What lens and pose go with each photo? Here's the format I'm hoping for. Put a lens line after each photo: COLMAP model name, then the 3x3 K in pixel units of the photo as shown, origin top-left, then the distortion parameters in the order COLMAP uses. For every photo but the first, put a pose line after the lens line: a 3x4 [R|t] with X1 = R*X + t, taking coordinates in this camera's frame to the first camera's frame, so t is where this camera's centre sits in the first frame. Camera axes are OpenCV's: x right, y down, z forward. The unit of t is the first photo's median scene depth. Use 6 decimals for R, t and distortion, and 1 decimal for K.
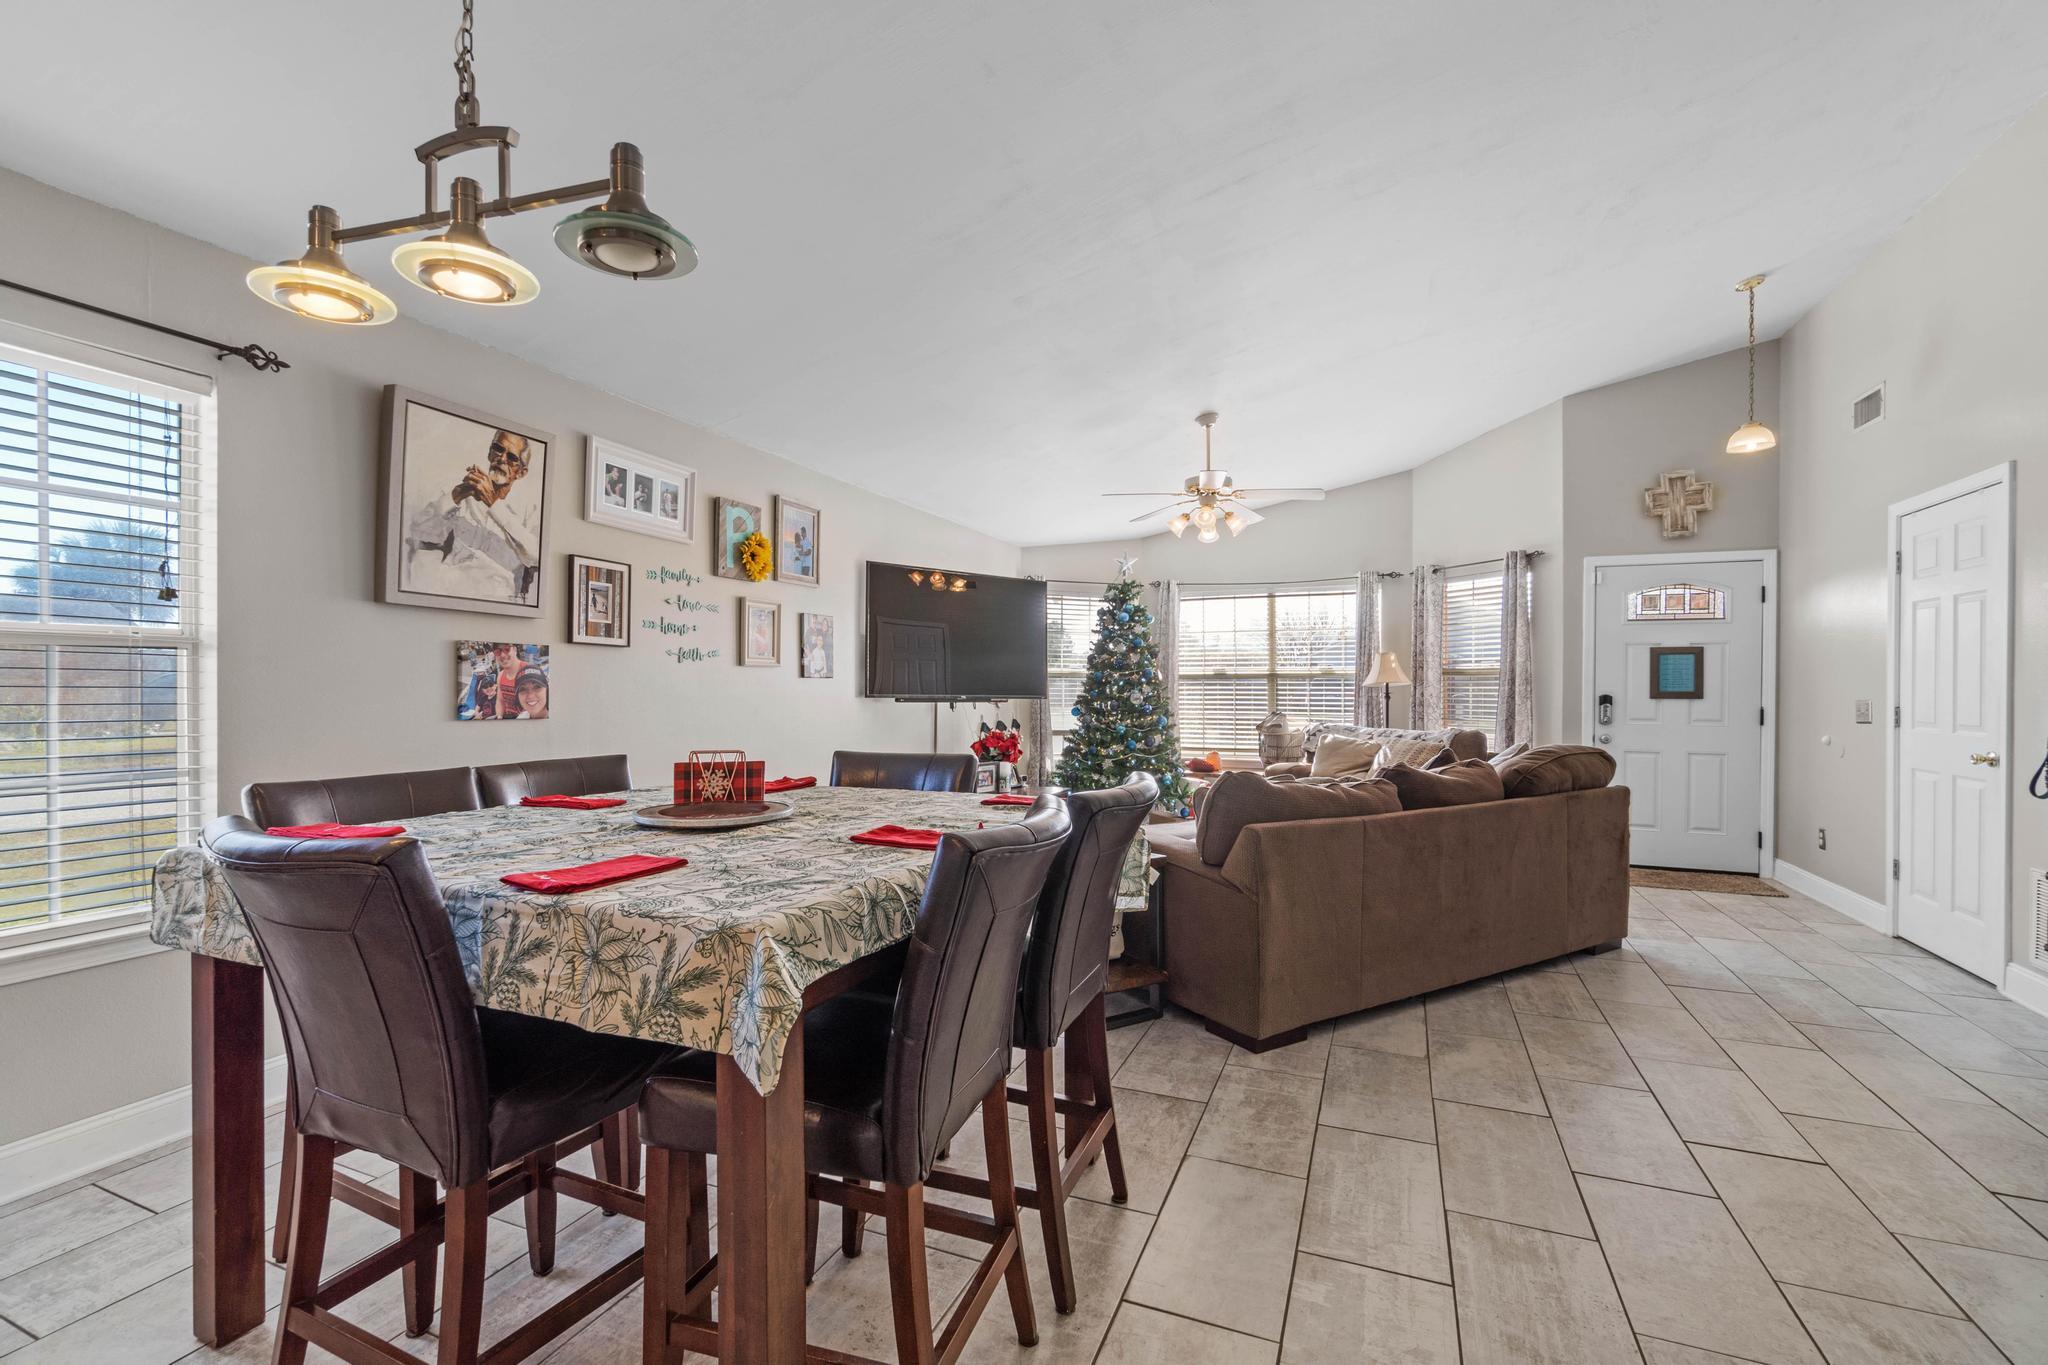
lens RADIAL K [[894.6, 0, 1010.6], [0, 894.6, 696.8], [0, 0, 1]] dist [-0.010466, 0.002993]
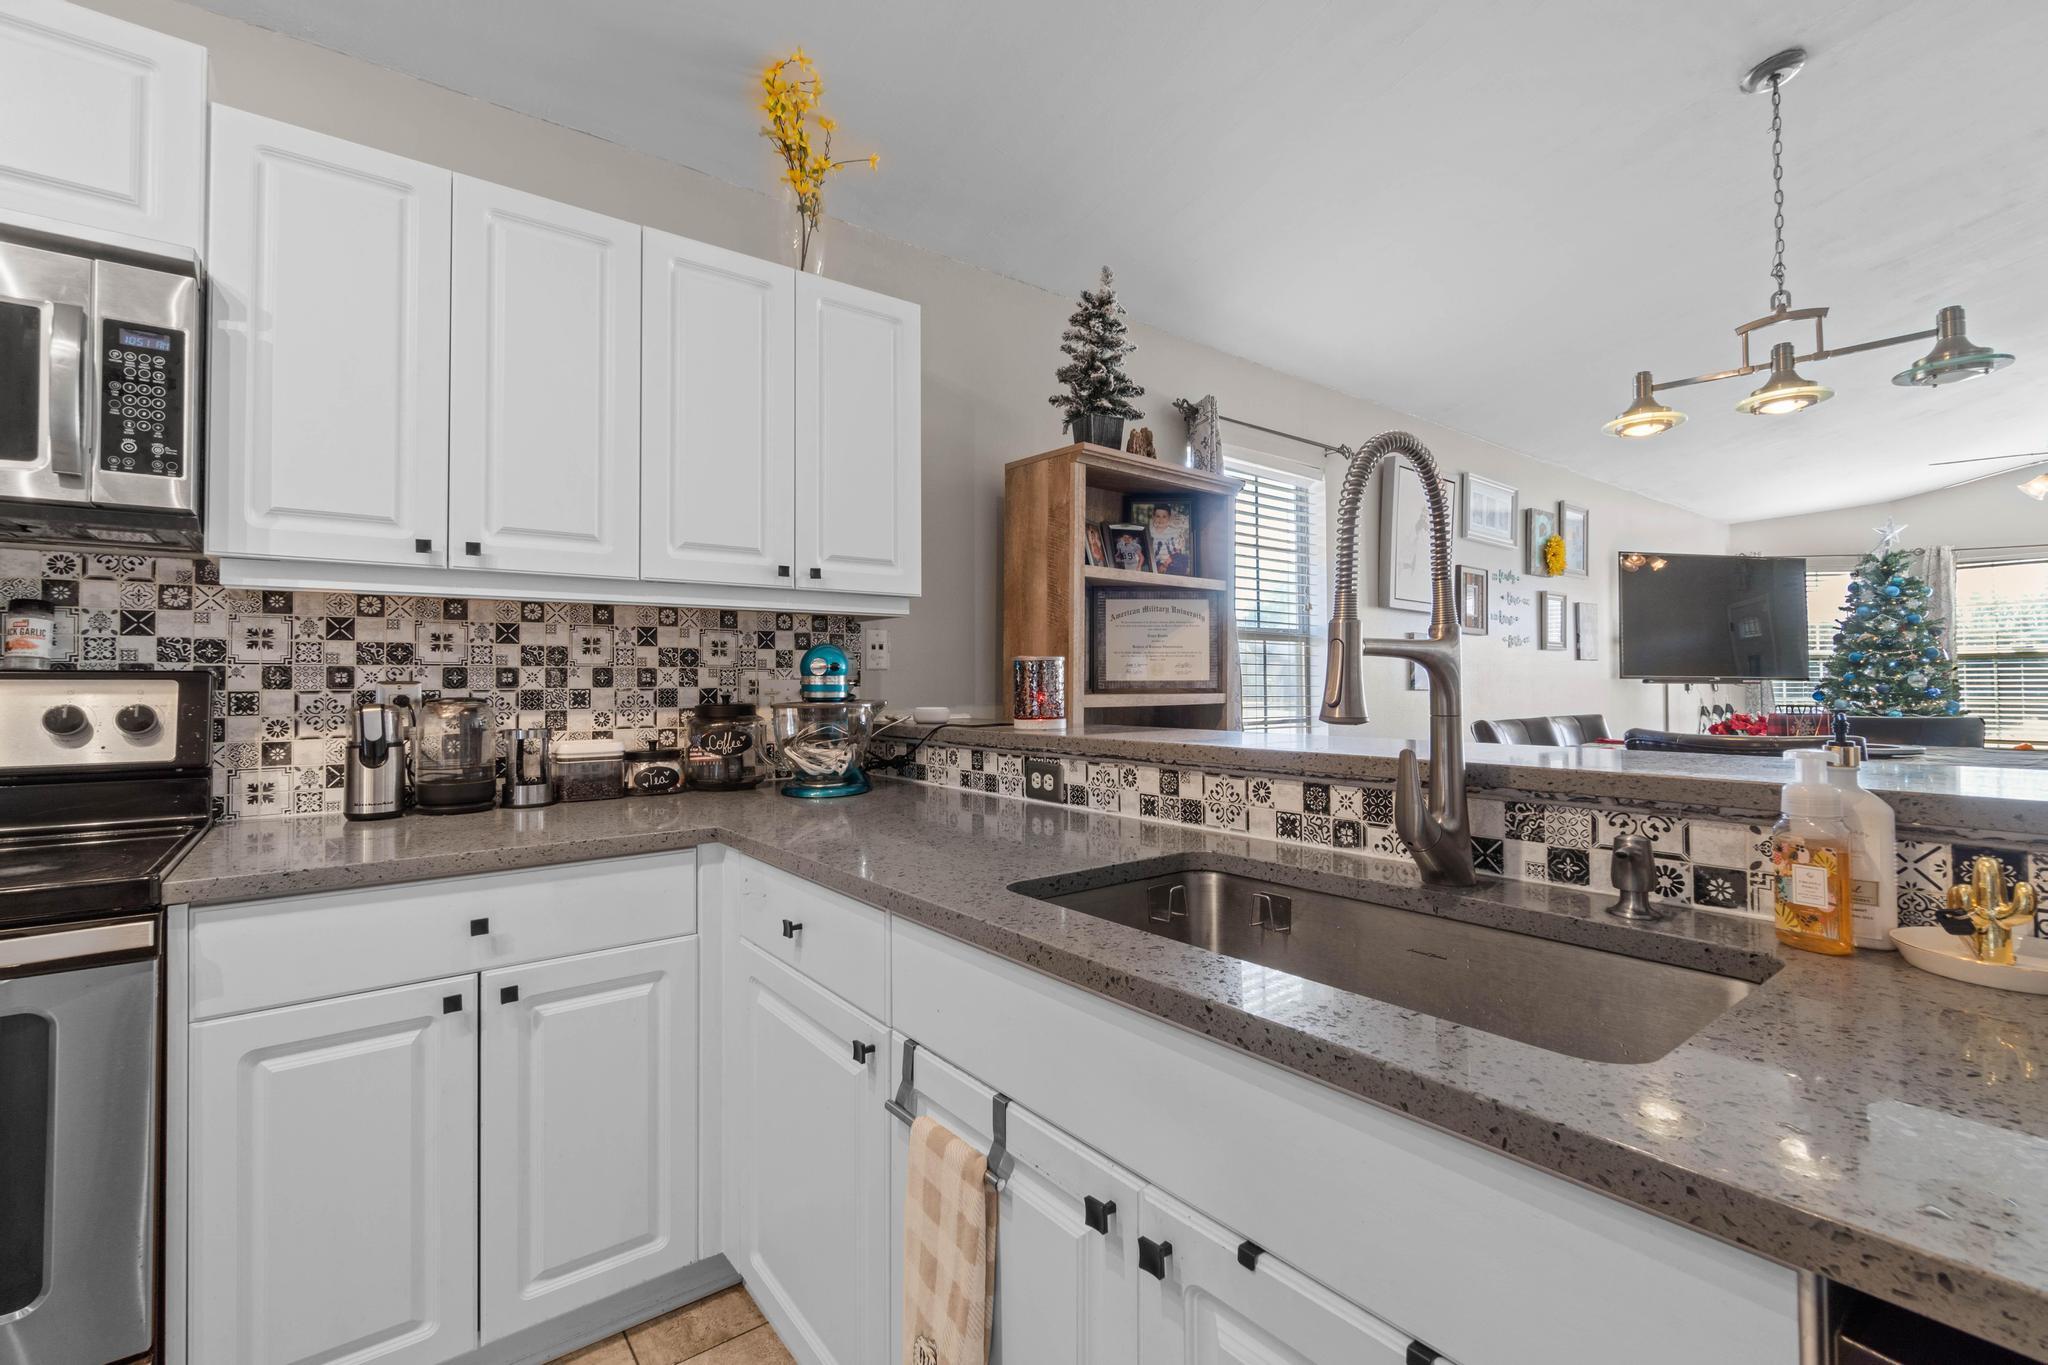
lens RADIAL K [[894.6, 0, 1008.5], [0, 894.6, 670.3], [0, 0, 1]] dist [-0.010466, 0.002993]
pose [[0.870064, -0.011212, -0.492811, -0.258111], [-0.000176, 0.999734, -0.023056, 0.014392], [0.492939, 0.020147, 0.869831, -0.272257]]
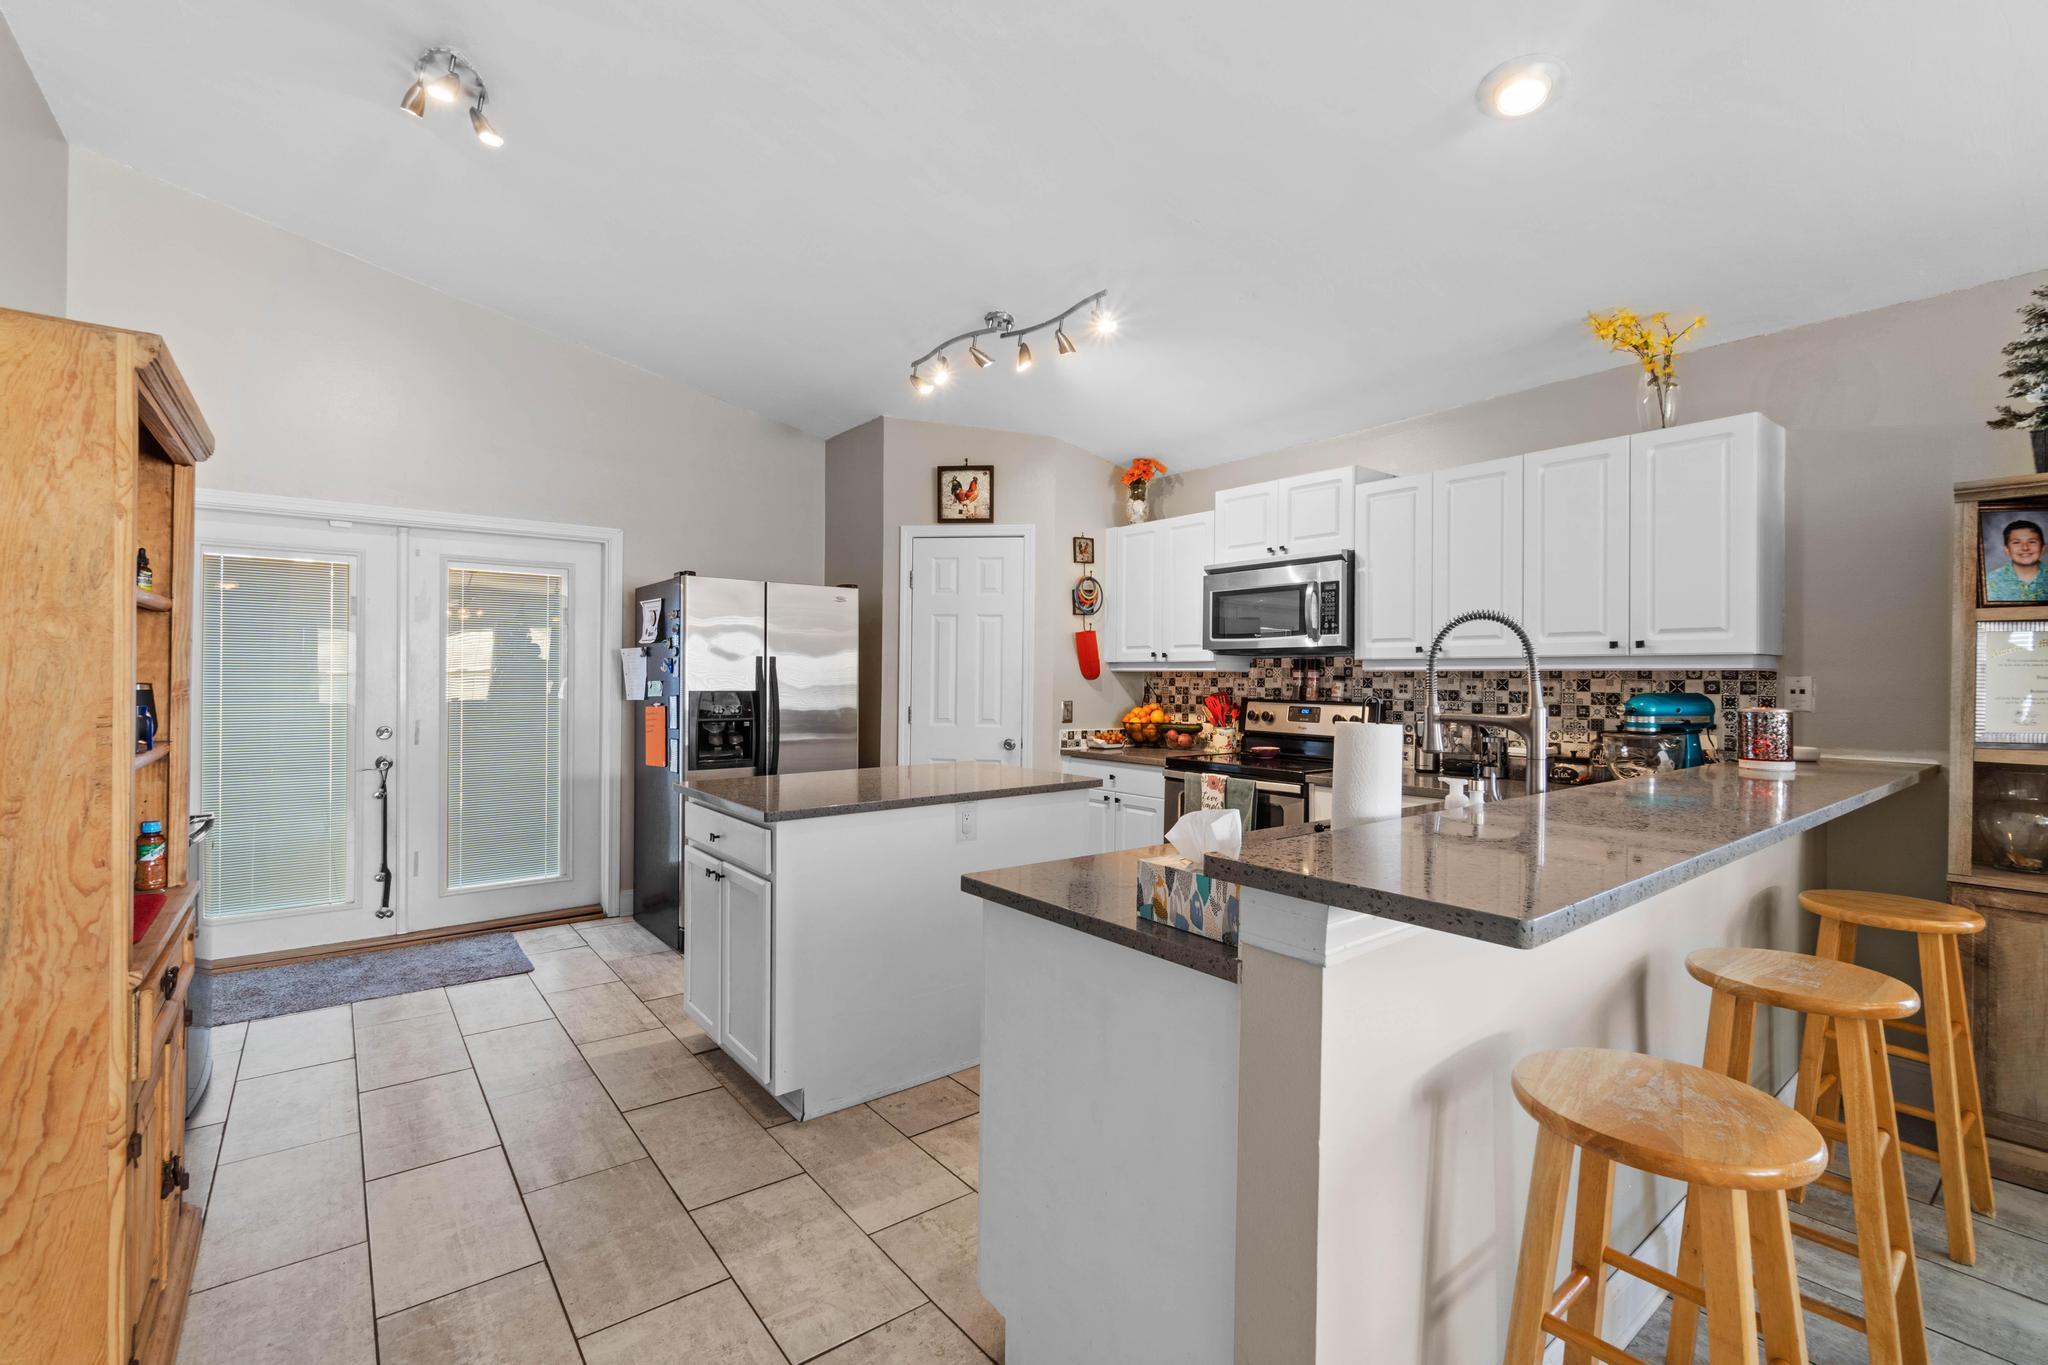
lens RADIAL K [[894.6, 0, 1022.6], [0, 894.6, 677.9], [0, 0, 1]] dist [-0.010466, 0.002993]
pose [[-0.478554, -0.000873, -0.878058, 0.117935], [-0.014790, 0.999866, 0.007067, -0.011763], [0.877934, 0.016368, -0.478502, -0.065997]]
